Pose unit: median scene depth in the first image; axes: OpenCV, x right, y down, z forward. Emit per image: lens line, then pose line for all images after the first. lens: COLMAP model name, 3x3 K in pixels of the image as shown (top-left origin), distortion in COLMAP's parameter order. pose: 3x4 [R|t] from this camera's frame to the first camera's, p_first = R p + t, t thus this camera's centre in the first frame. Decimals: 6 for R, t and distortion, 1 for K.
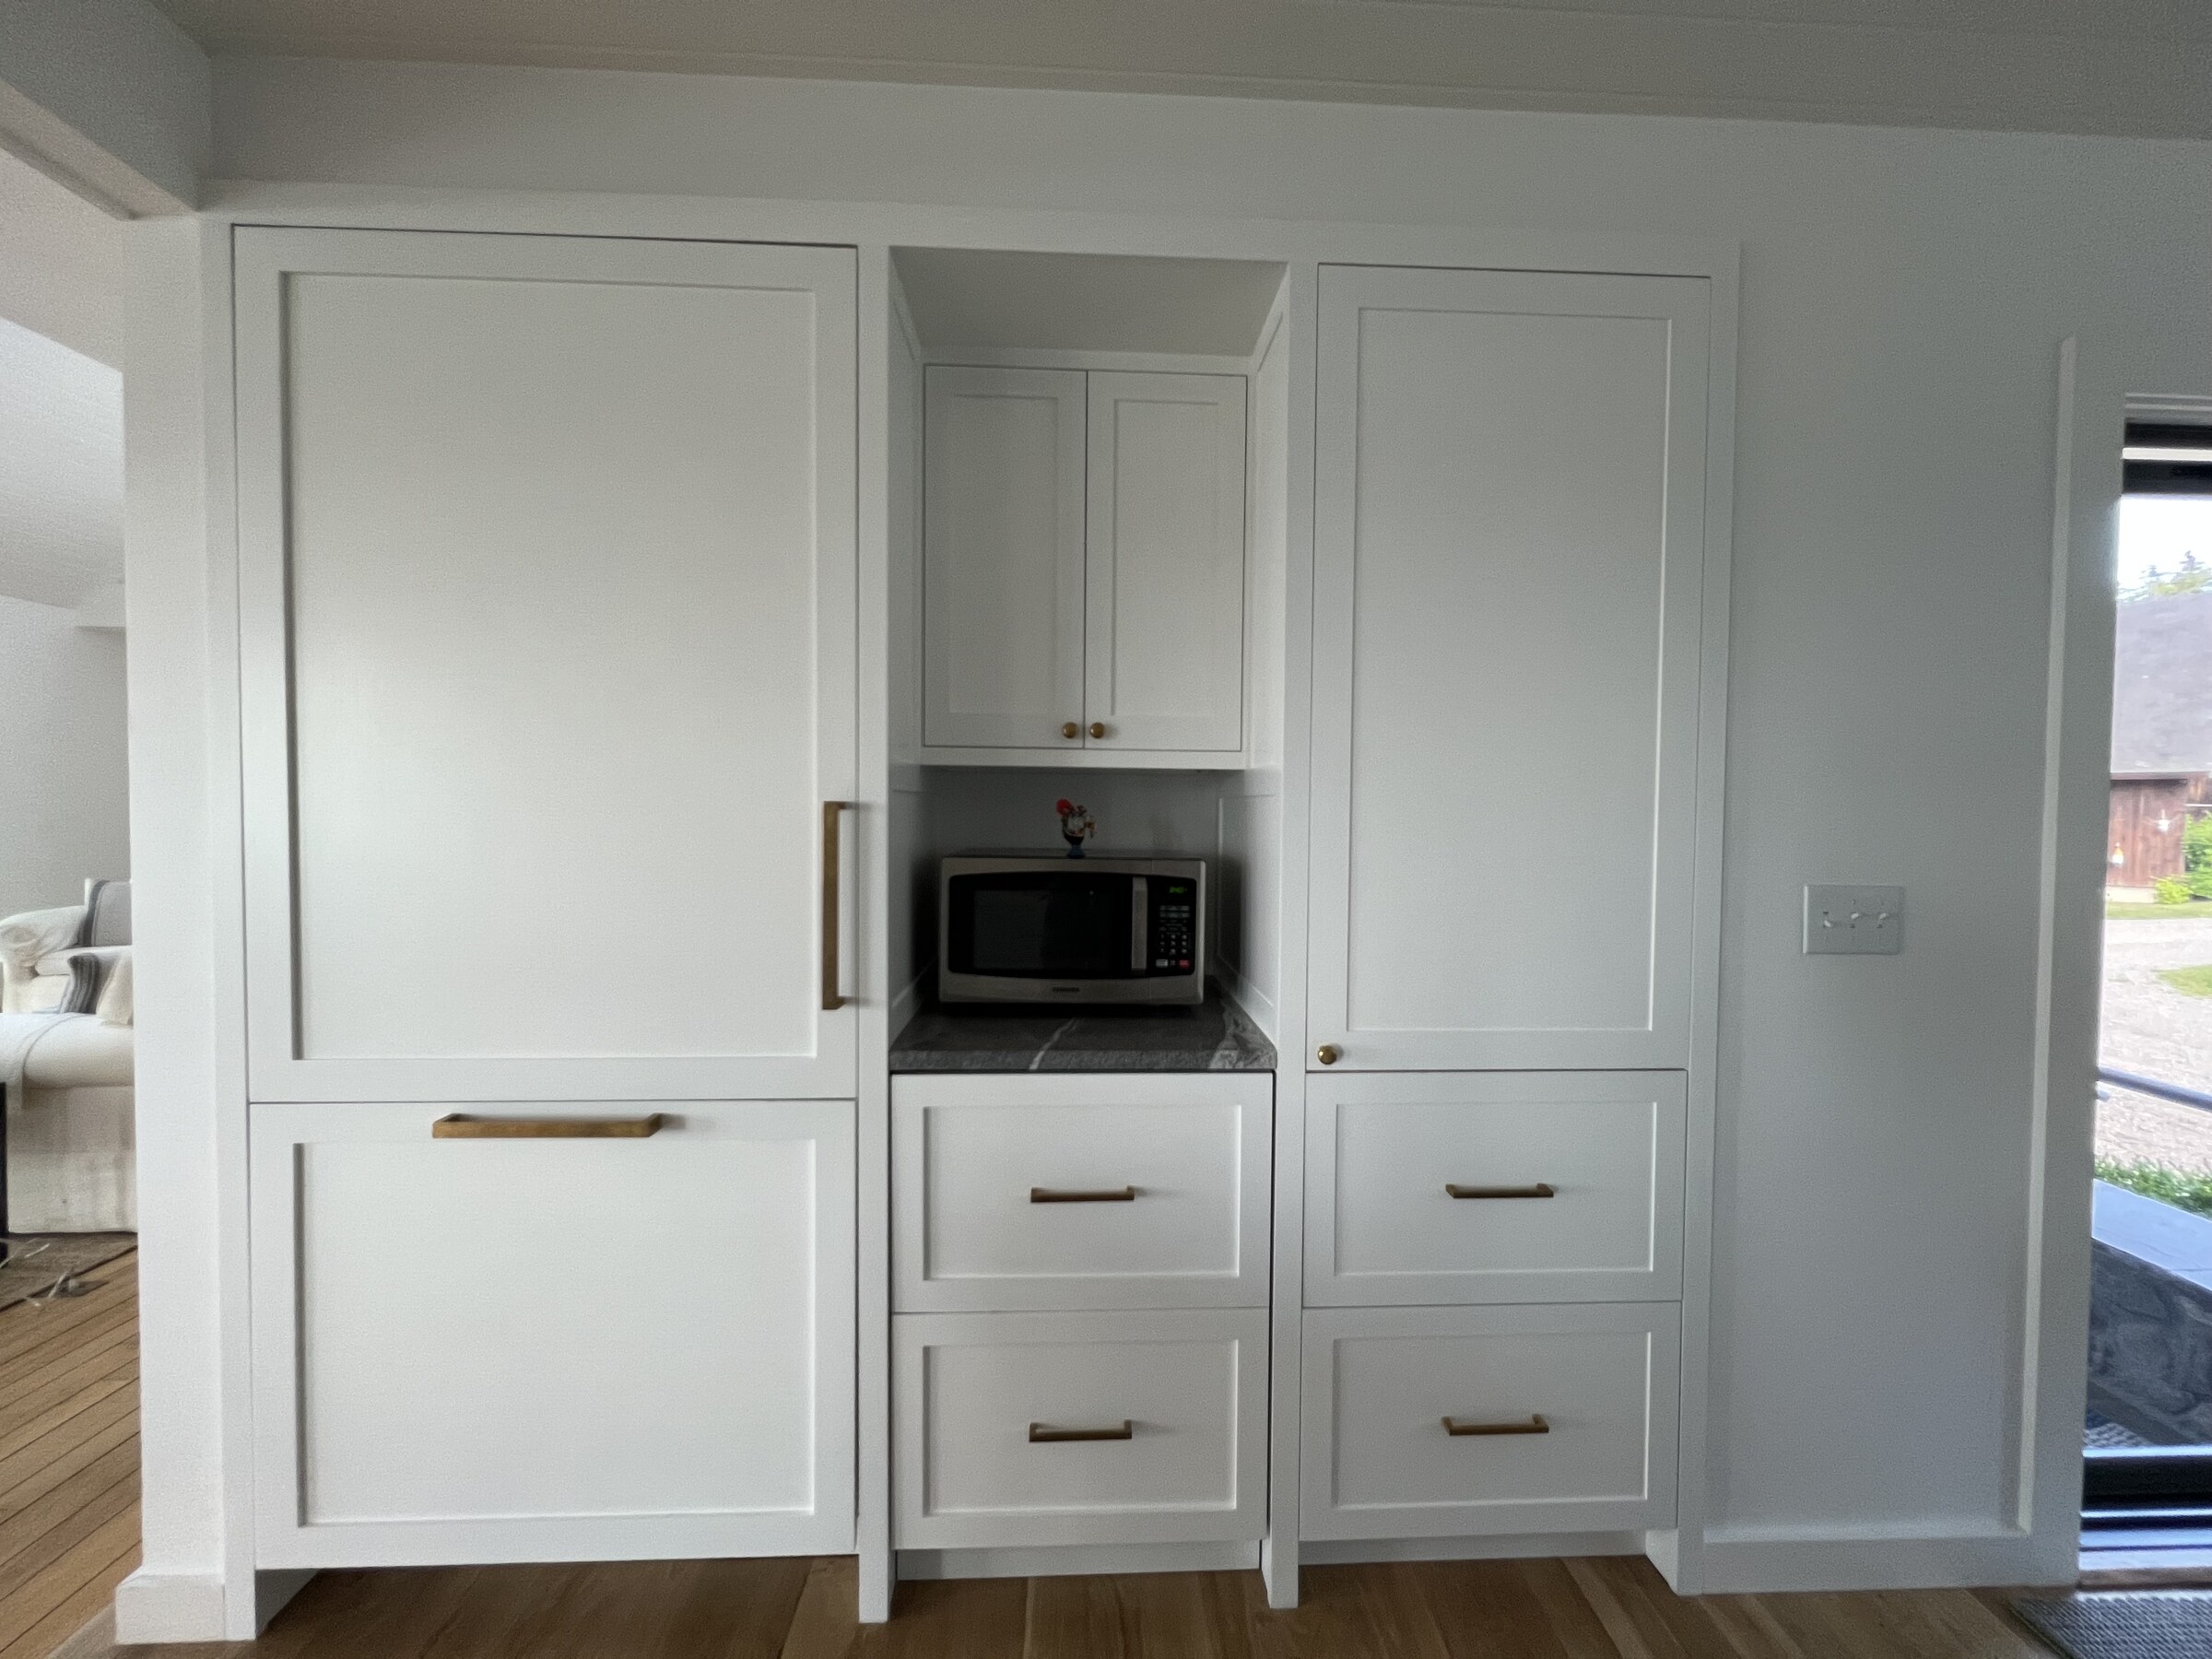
lens RADIAL K [[879.9, 0, 1101.0], [0, 879.9, 824.5], [0, 0, 1]] dist [0.008323, -0.000285]
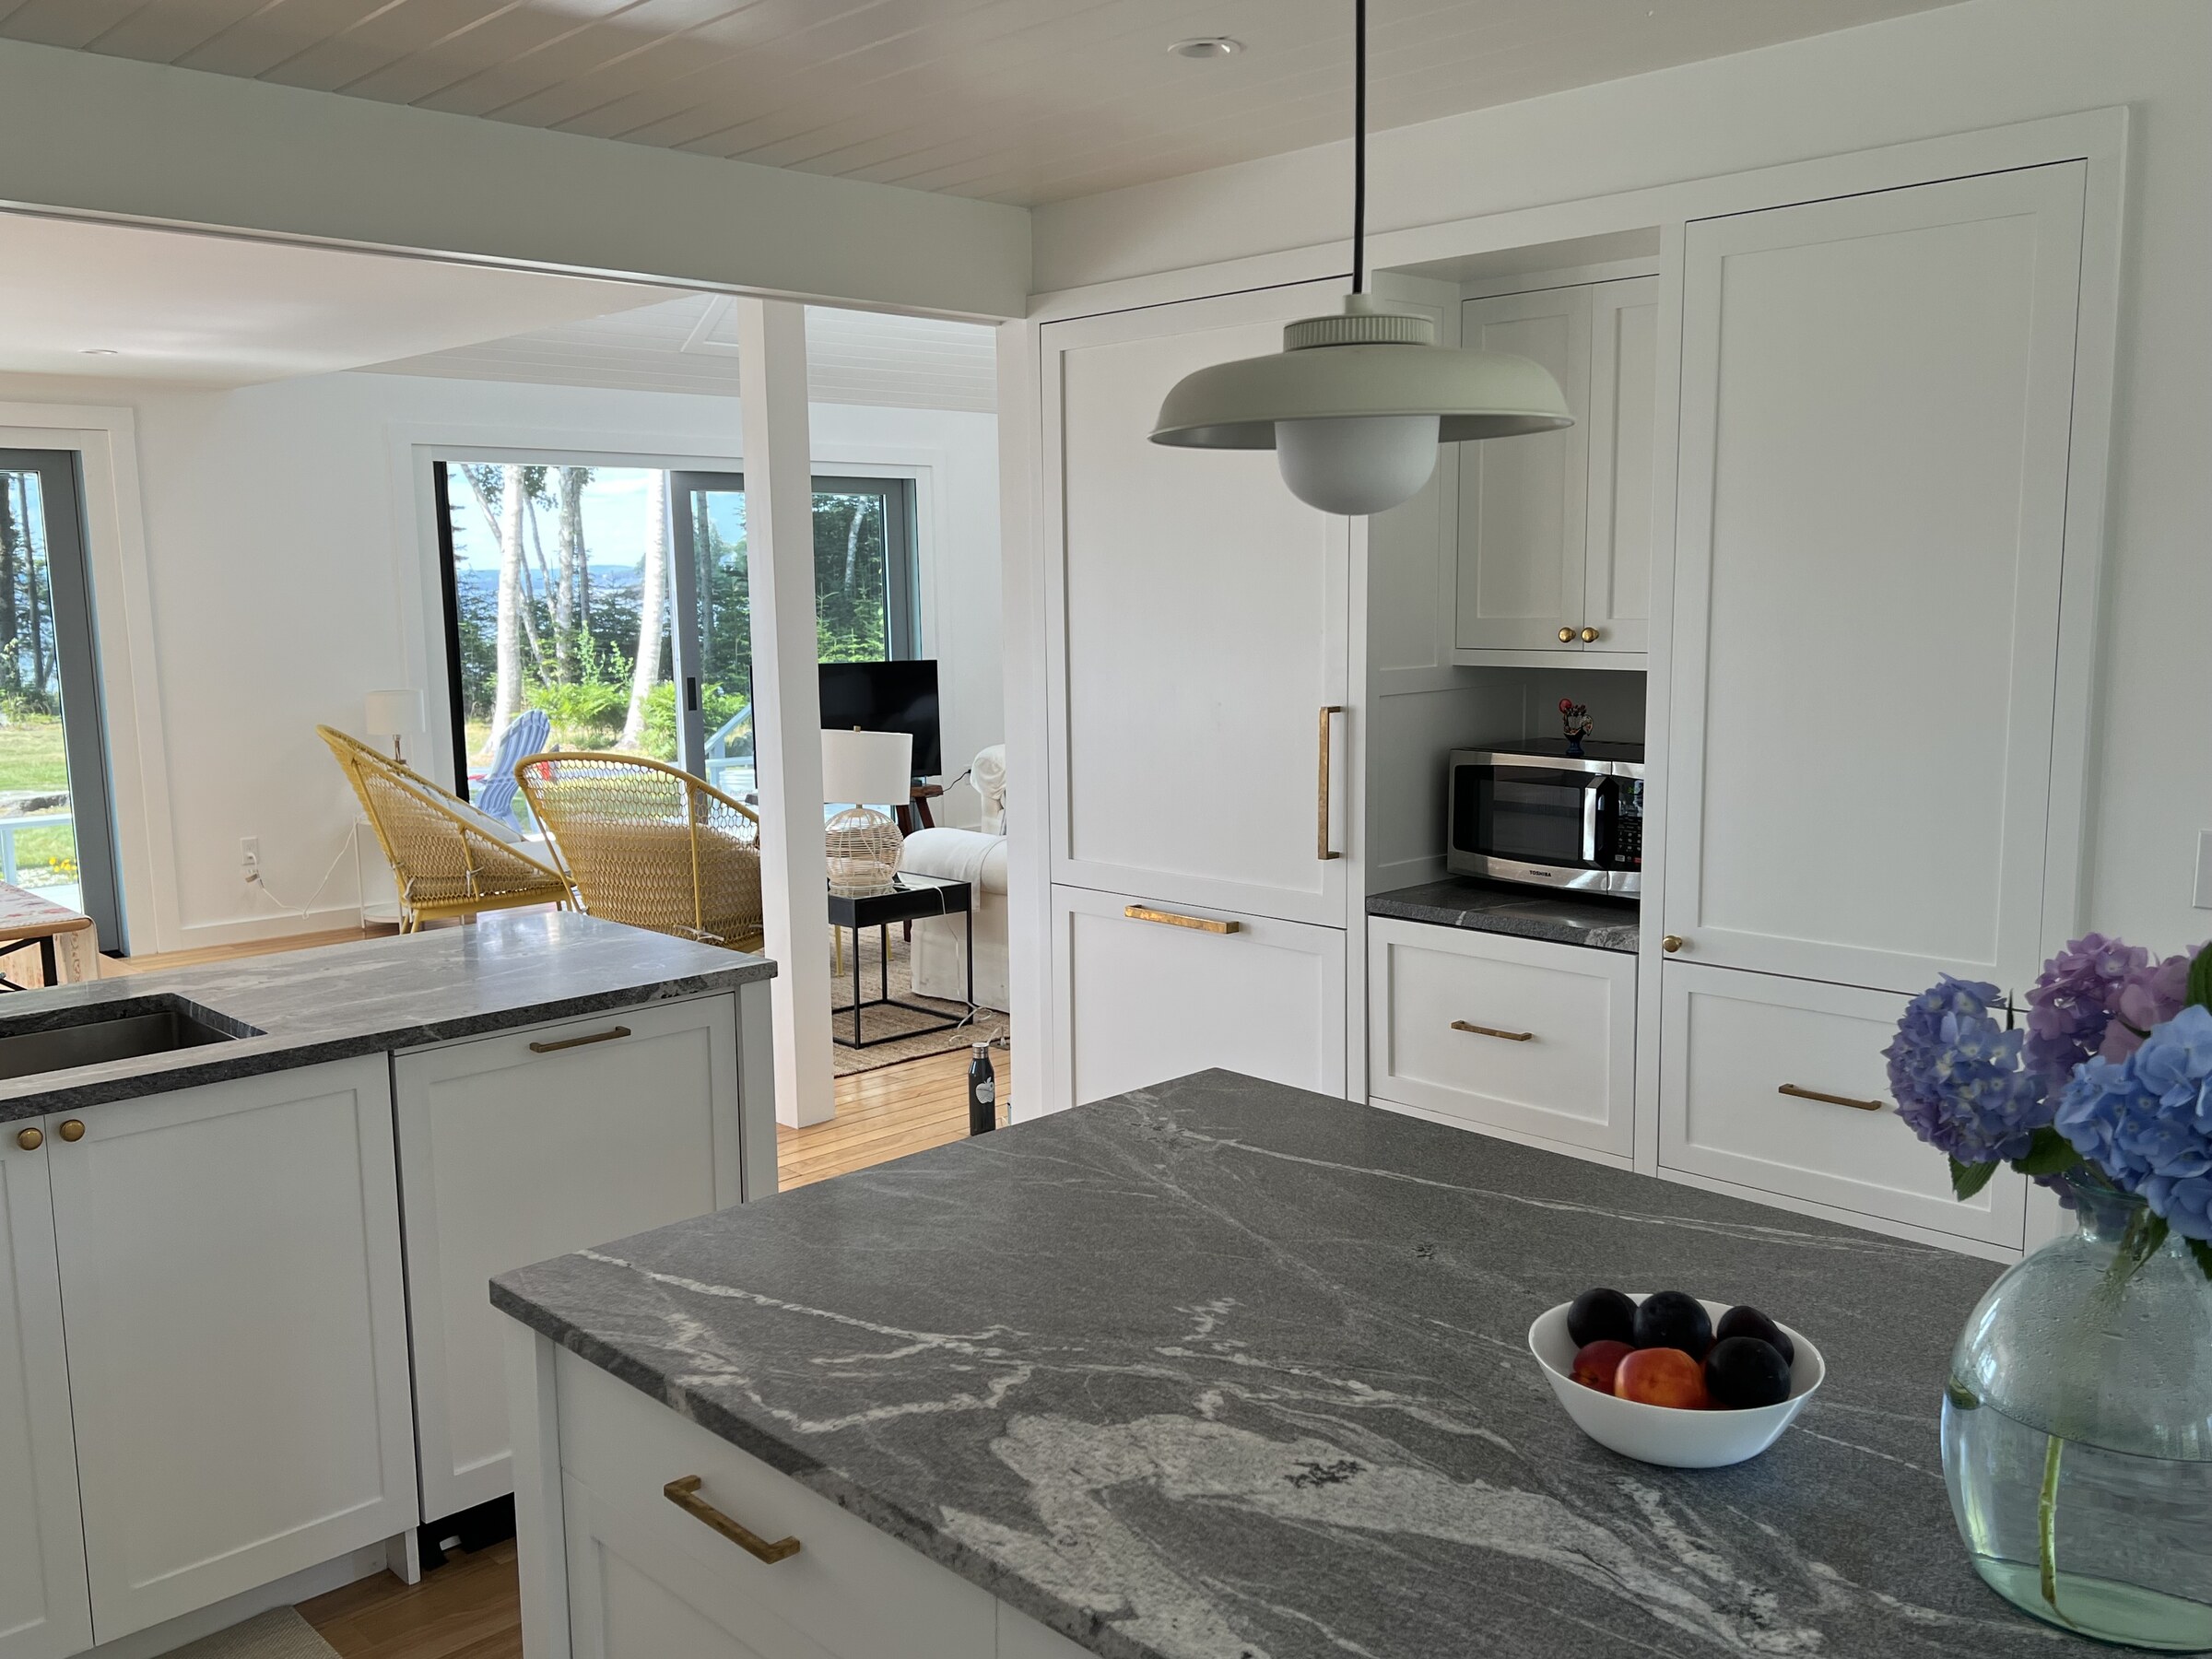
lens RADIAL K [[1888.6, 0, 1116.5], [0, 1888.6, 835.5], [0, 0, 1]] dist [0.047878, -0.049707]
pose [[0.675325, 0.083119, -0.732822, 1.502296], [0.000881, 0.993537, 0.113502, -0.147475], [0.737520, -0.077296, 0.670887, -1.111203]]
